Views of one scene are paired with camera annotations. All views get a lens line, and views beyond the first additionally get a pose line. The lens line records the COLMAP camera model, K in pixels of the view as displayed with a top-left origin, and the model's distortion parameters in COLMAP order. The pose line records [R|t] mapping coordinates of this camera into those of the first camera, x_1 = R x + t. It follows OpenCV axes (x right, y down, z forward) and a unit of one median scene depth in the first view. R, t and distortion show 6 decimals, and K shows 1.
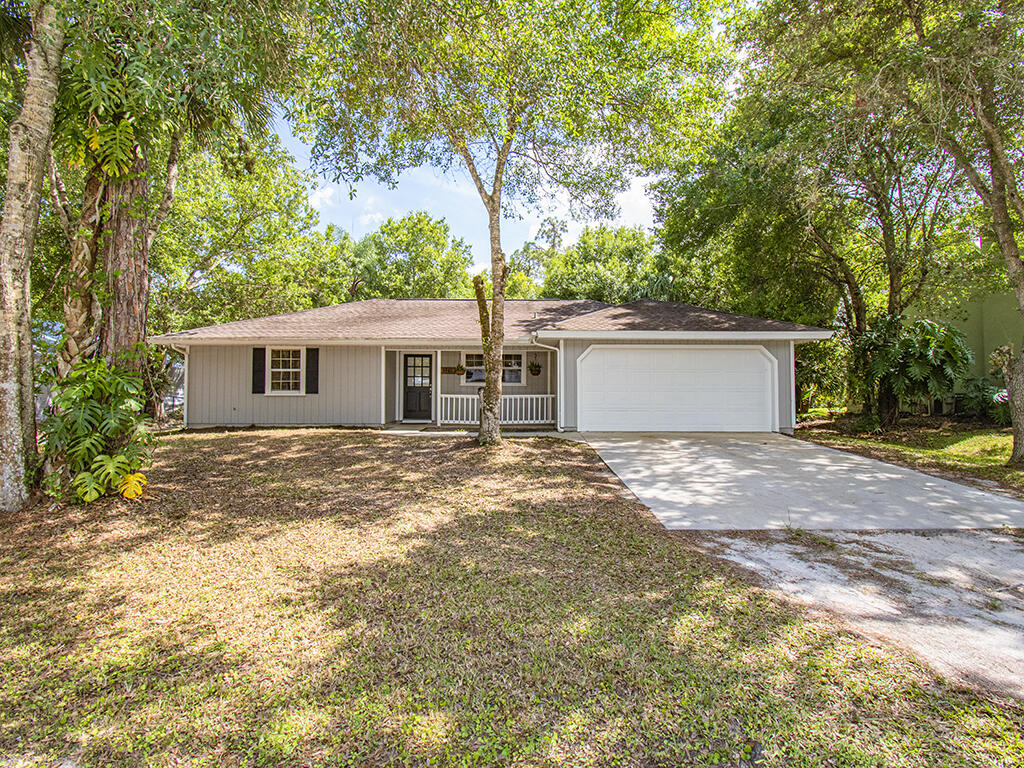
lens RADIAL K [[508.3, 0, 512.4], [0, 508.3, 381.6], [0, 0, 1]] dist [0.010137, -0.016948]
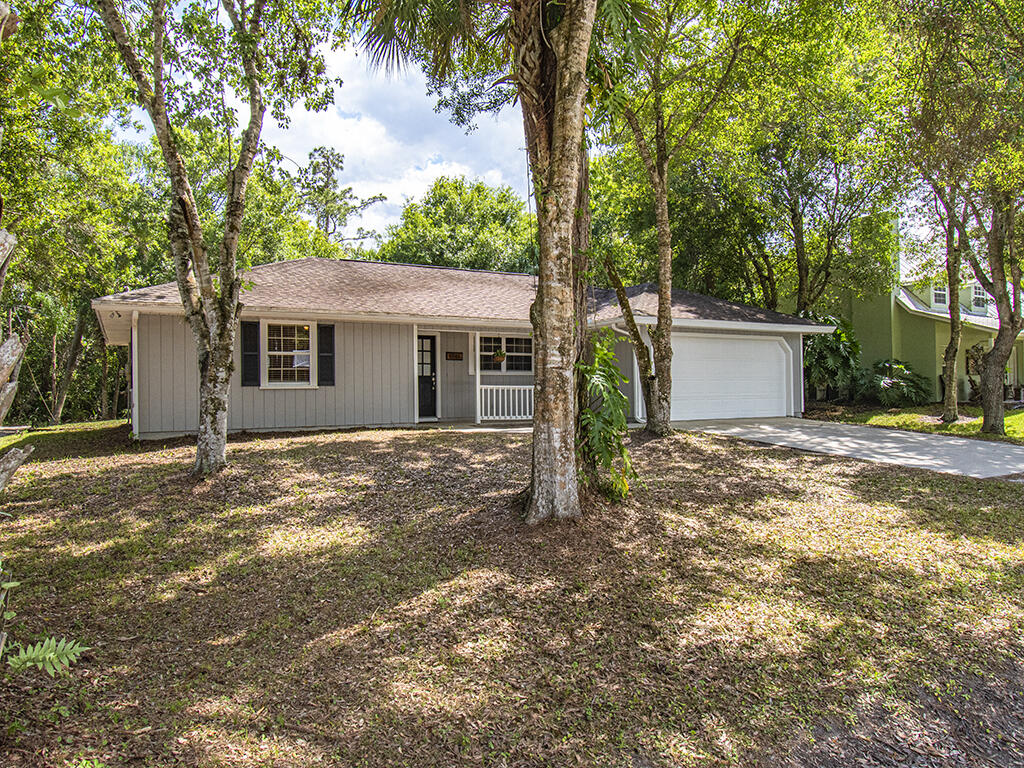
lens RADIAL K [[676.6, 0, 517.6], [0, 676.6, 379.6], [0, 0, 1]] dist [-0.005392, -0.007838]
pose [[0.882785, -0.004799, 0.469752, -0.609586], [-0.001684, 0.999909, 0.013381, 0.001016], [-0.469773, -0.012604, 0.882697, -0.003138]]
